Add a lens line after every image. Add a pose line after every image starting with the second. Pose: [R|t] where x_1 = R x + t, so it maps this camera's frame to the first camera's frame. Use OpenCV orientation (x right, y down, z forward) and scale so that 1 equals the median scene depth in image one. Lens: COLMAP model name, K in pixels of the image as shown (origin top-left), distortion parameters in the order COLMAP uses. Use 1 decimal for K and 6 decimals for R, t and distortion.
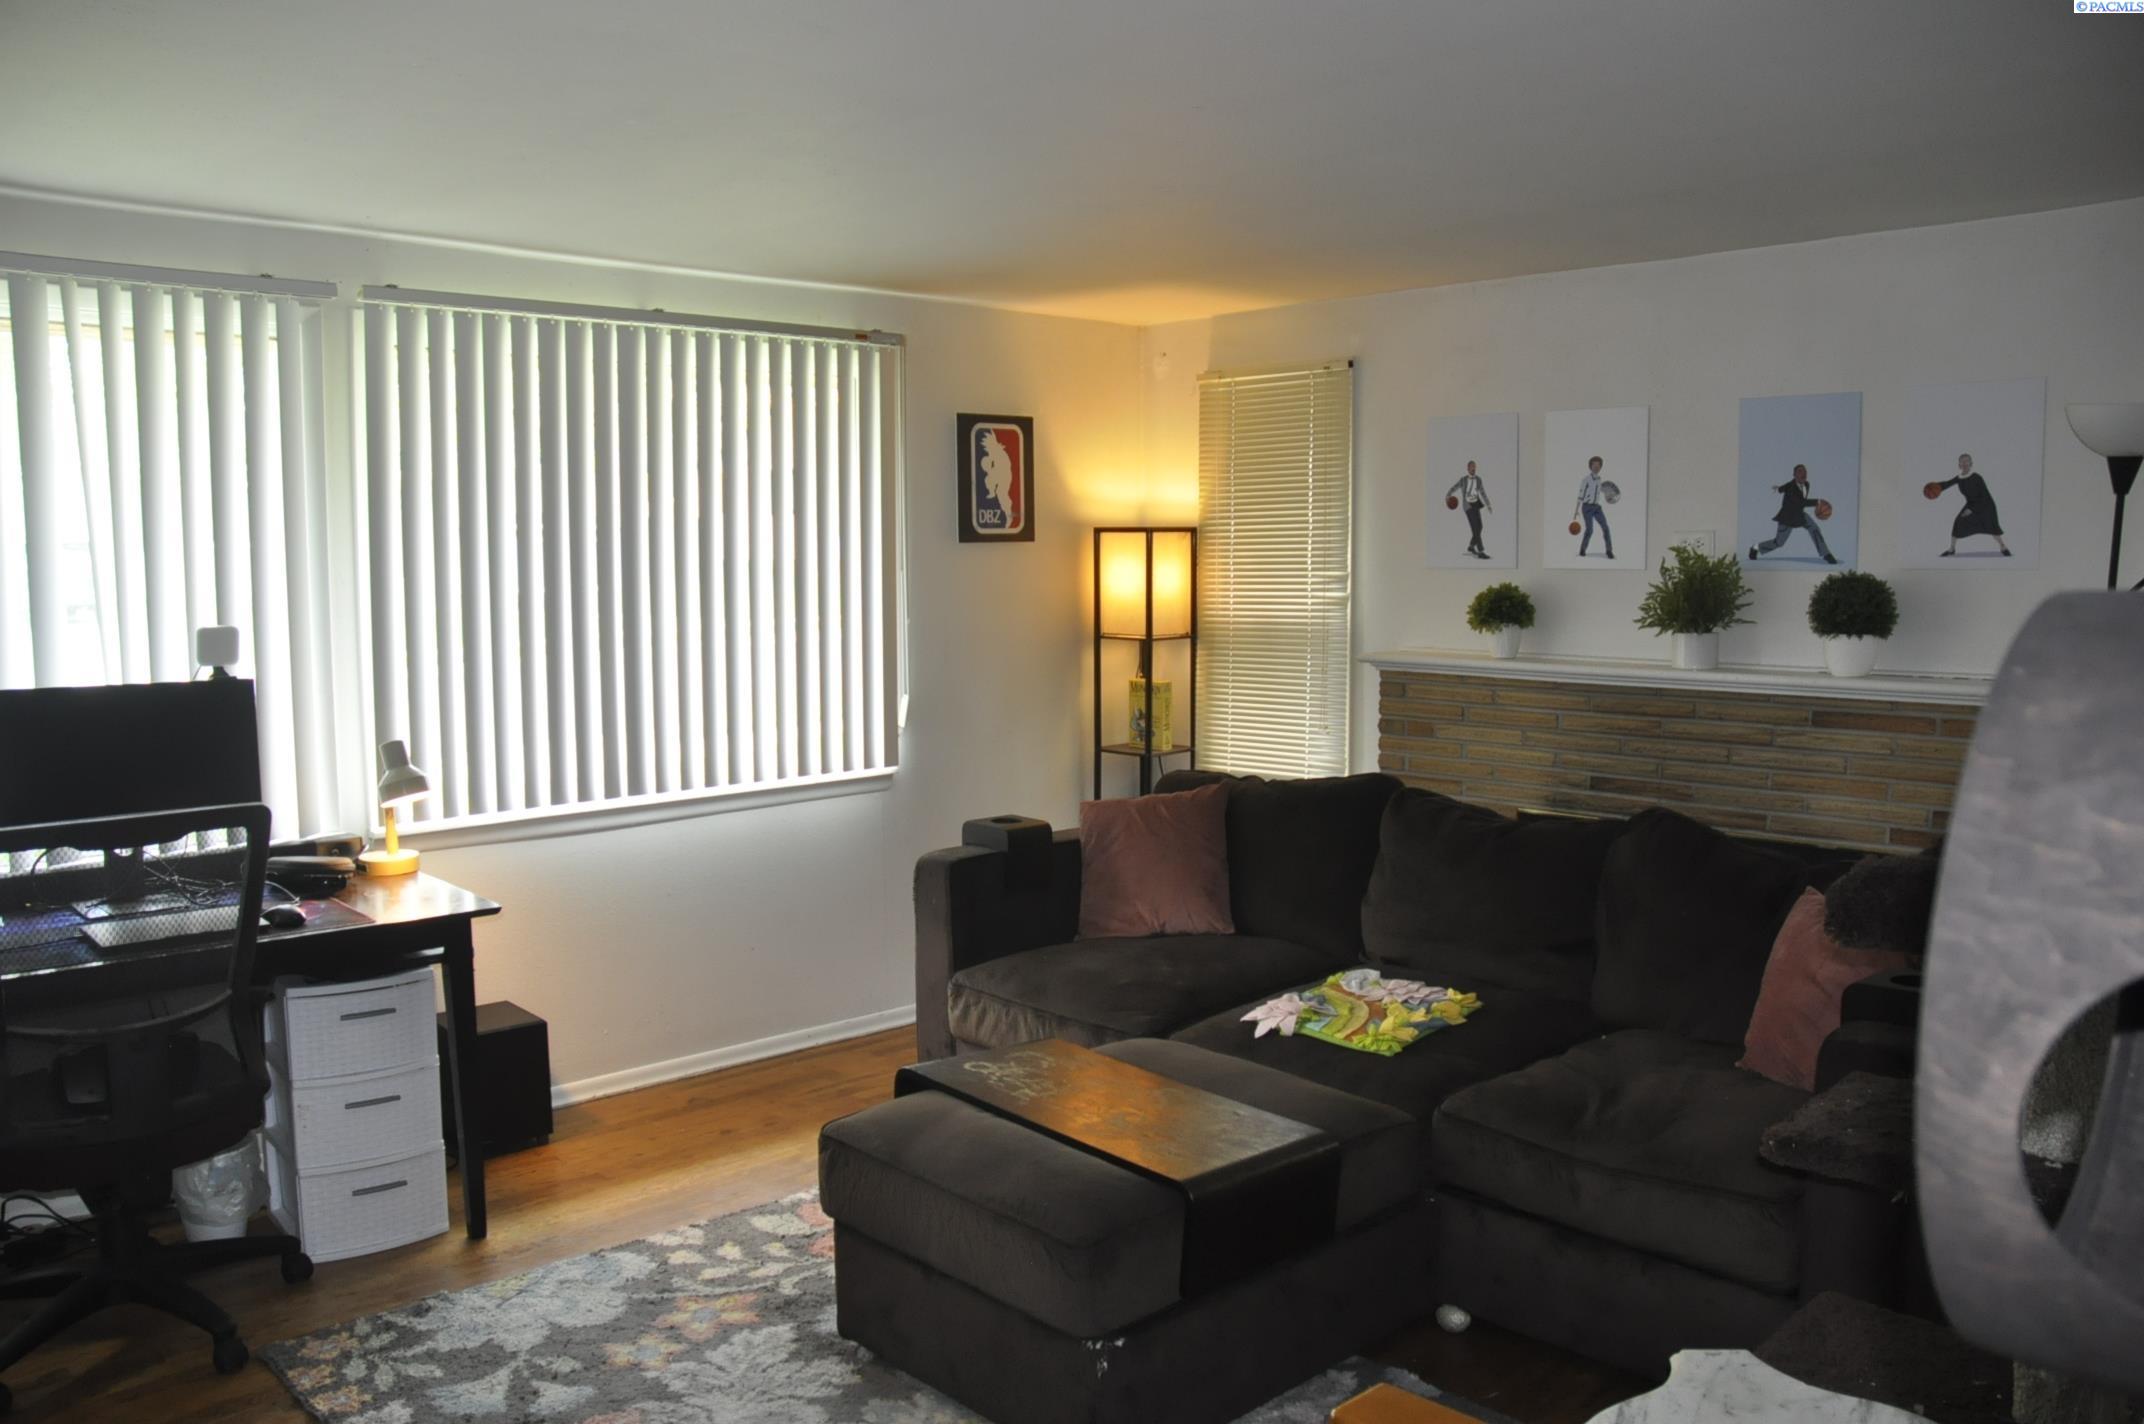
lens RADIAL K [[1621.7, 0, 1071.2], [0, 1621.7, 718.2], [0, 0, 1]] dist [-0.174144, 0.147629]
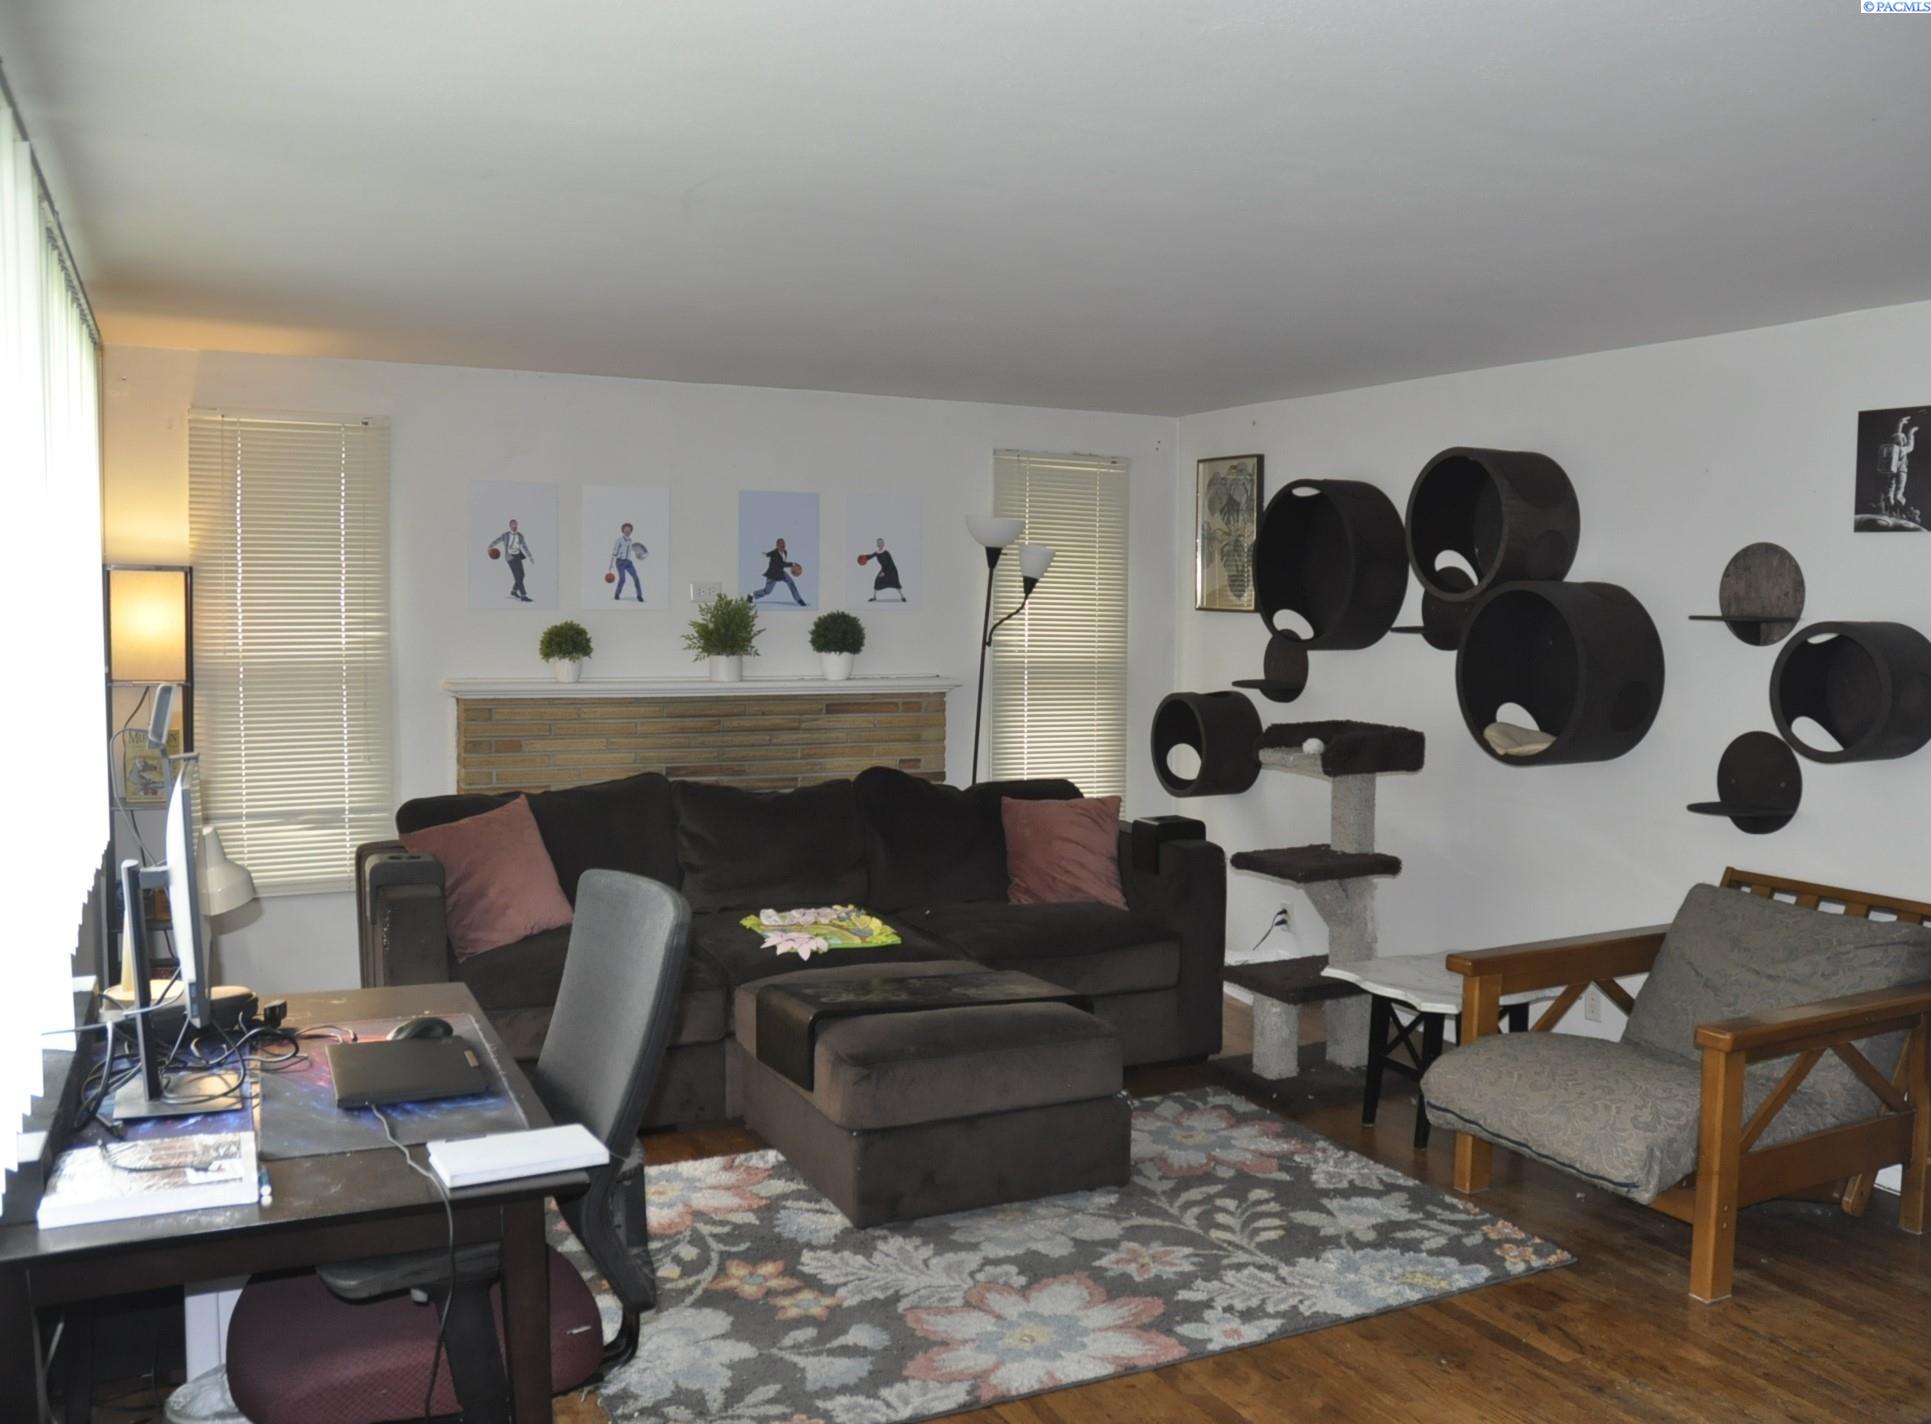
lens RADIAL K [[1657.6, 0, 965.5], [0, 1657.6, 712.0], [0, 0, 1]] dist [-0.119341, 0.002995]
pose [[0.304908, -0.050701, 0.951031, -0.928291], [0.081605, 0.996300, 0.026951, -0.026432], [-0.948879, 0.069391, 0.307917, 0.356055]]
